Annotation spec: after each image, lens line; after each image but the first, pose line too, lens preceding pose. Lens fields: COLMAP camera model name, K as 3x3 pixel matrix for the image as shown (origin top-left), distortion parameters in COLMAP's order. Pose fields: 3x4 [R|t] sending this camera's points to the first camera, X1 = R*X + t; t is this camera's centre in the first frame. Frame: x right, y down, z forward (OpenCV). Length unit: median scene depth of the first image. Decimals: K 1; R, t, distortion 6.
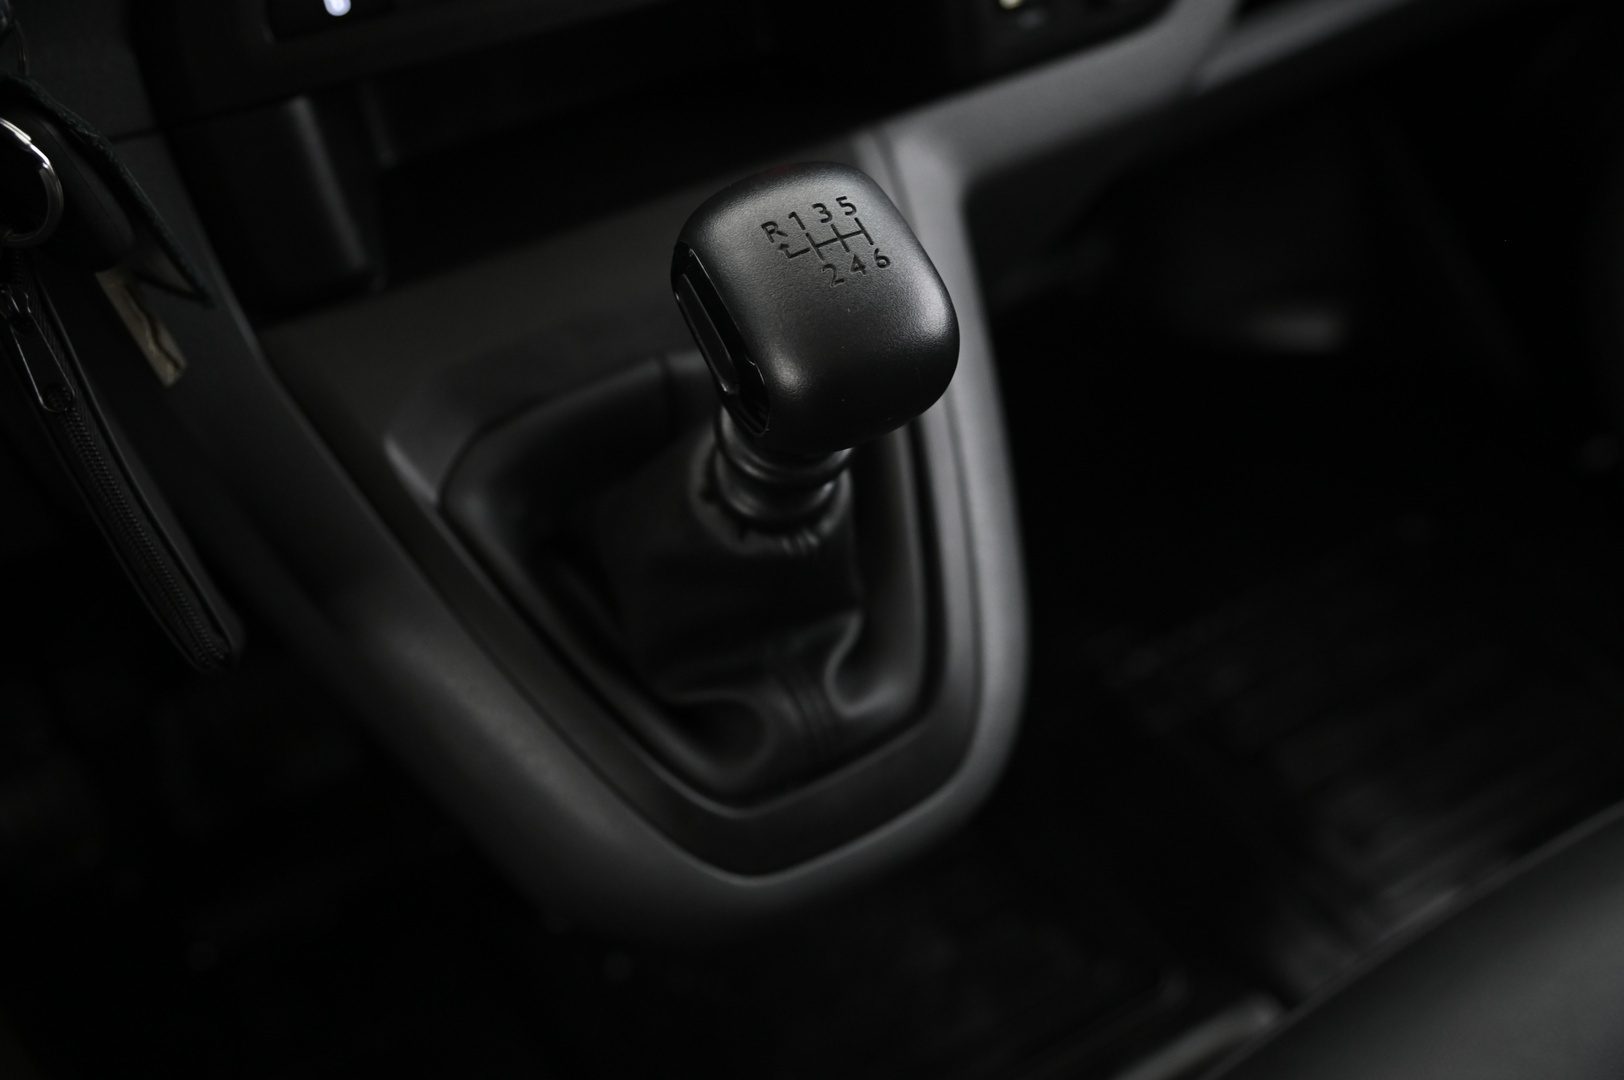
lens RADIAL K [[1603.6, 0, 812.0], [0, 1603.6, 540.0], [0, 0, 1]] dist [-0.020568, 0.121175]
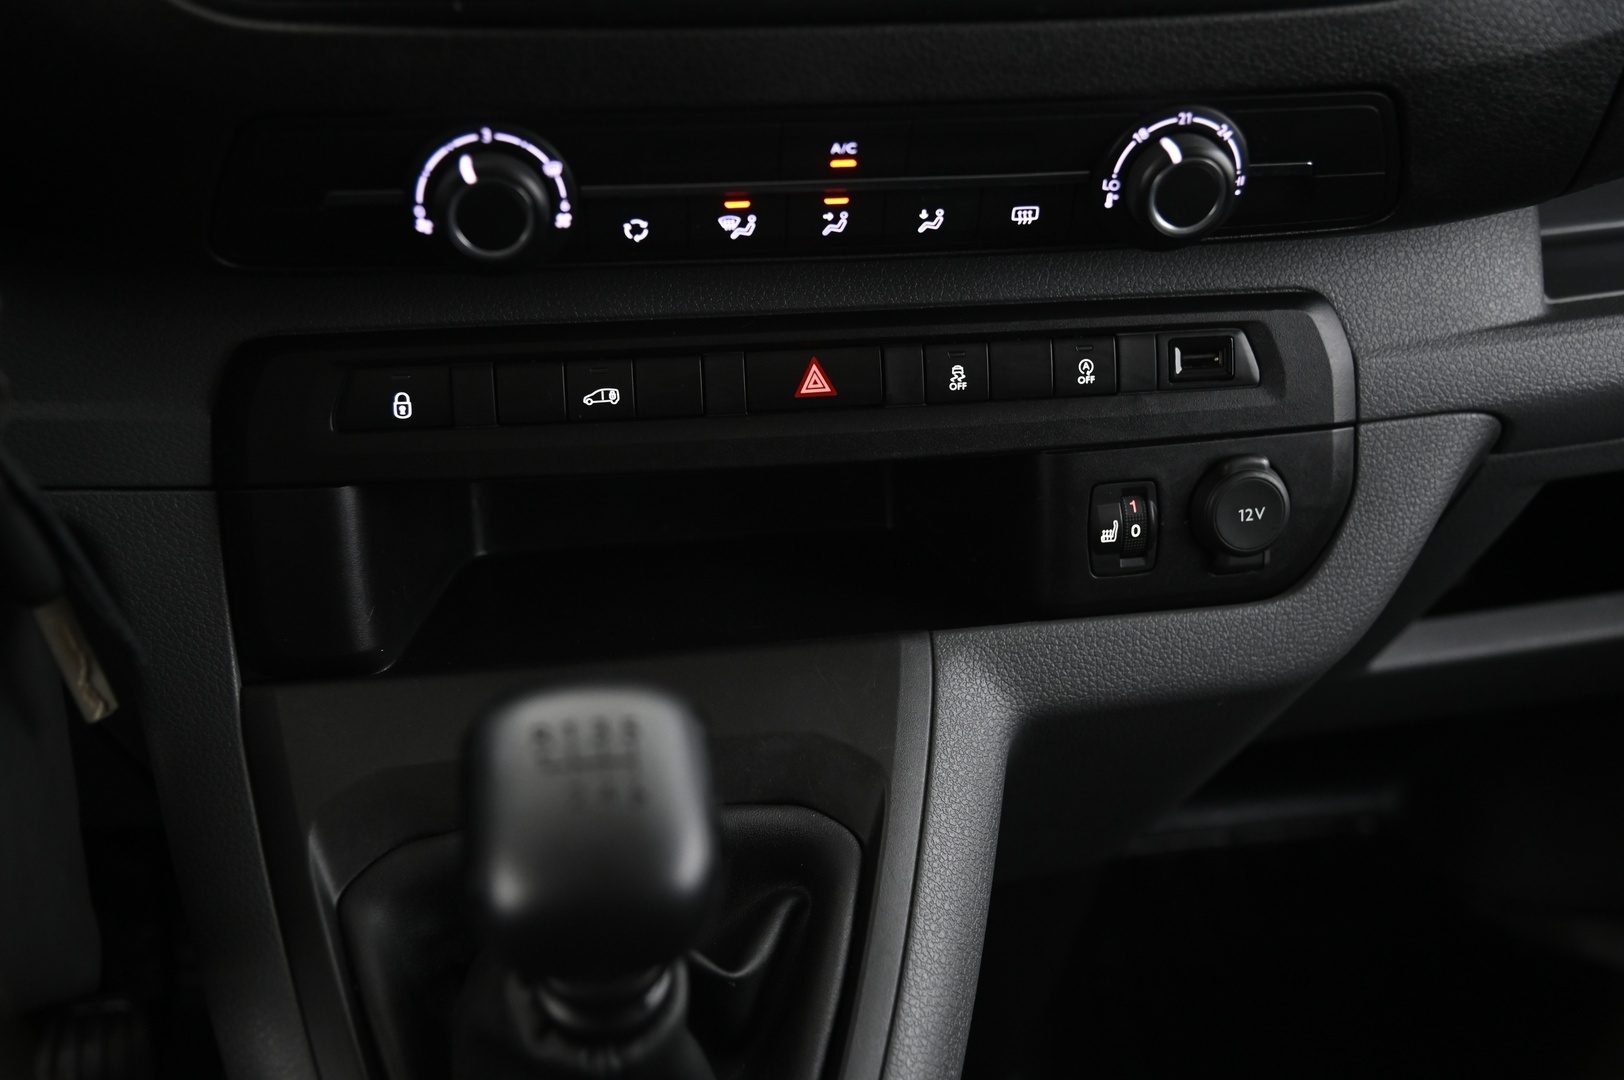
lens RADIAL K [[1603.6, 0, 812.0], [0, 1603.6, 540.0], [0, 0, 1]] dist [-0.020568, 0.121175]
pose [[0.936444, 0.216938, -0.275701, 0.263079], [-0.277204, 0.939227, -0.202510, -0.113042], [0.215014, 0.266065, 0.939669, 0.085593]]
